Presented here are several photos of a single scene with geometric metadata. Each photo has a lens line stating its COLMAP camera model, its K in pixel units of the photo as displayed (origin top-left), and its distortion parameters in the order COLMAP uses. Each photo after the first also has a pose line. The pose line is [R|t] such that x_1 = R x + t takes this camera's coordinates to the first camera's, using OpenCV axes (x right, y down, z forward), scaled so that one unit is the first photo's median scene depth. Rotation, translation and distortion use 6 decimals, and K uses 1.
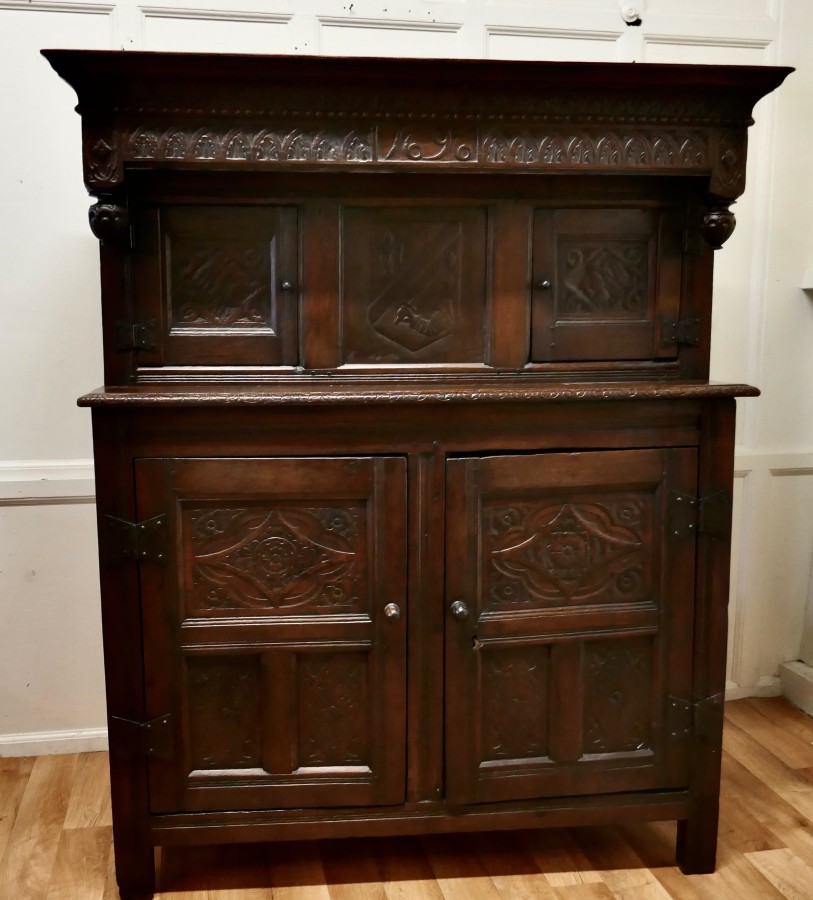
lens RADIAL K [[990.6, 0, 352.5], [0, 990.6, 458.1], [0, 0, 1]] dist [-0.013274, 0.000000]
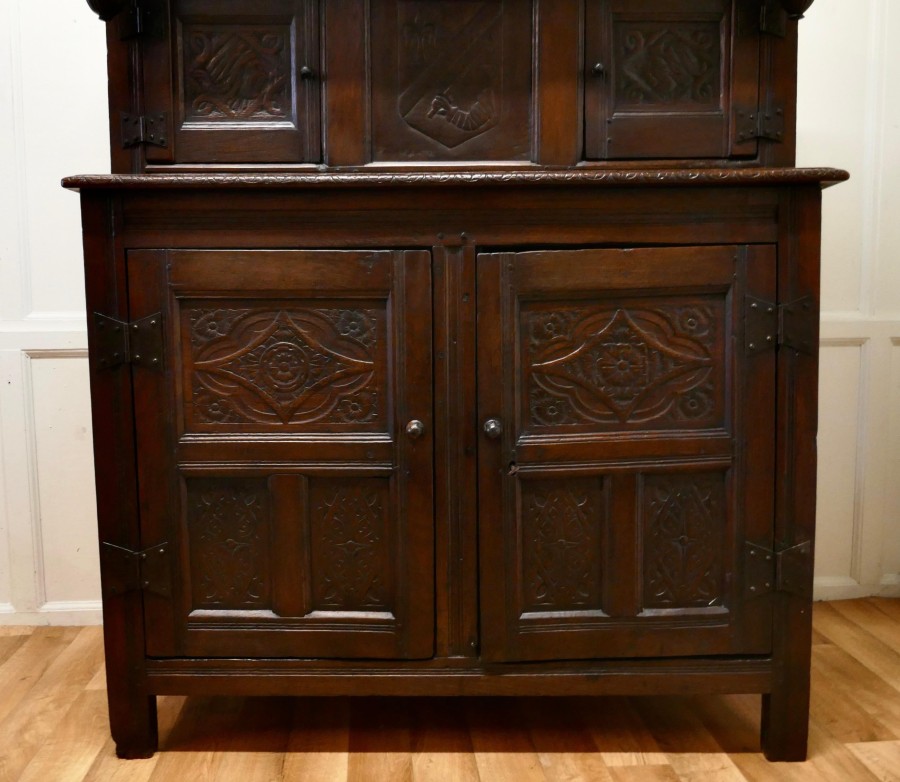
lens RADIAL K [[934.4, 0, 428.2], [0, 934.4, 396.4], [0, 0, 1]] dist [-0.012243, 0.000000]
pose [[0.995120, 0.007193, -0.098406, 0.129322], [-0.011847, 0.998834, -0.046797, 0.160110], [0.097954, 0.047734, 0.994045, 0.174794]]
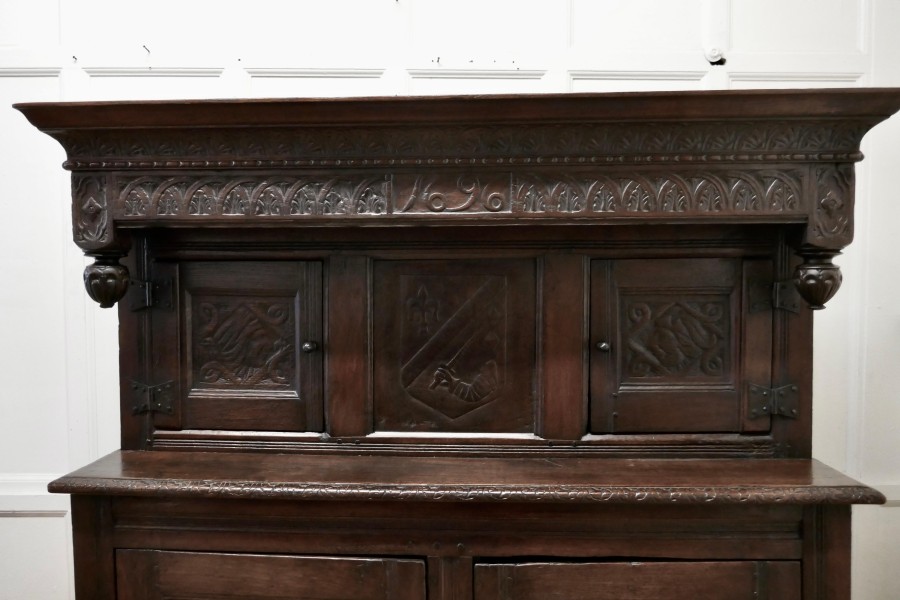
lens RADIAL K [[650.9, 0, 442.9], [0, 650.9, 302.2], [0, 0, 1]] dist [-0.016113, 0.009556]
pose [[0.987560, 0.006689, -0.157098, 0.147061], [-0.023303, 0.994288, -0.104153, -0.153801], [0.155504, 0.106518, 0.982075, 0.425306]]
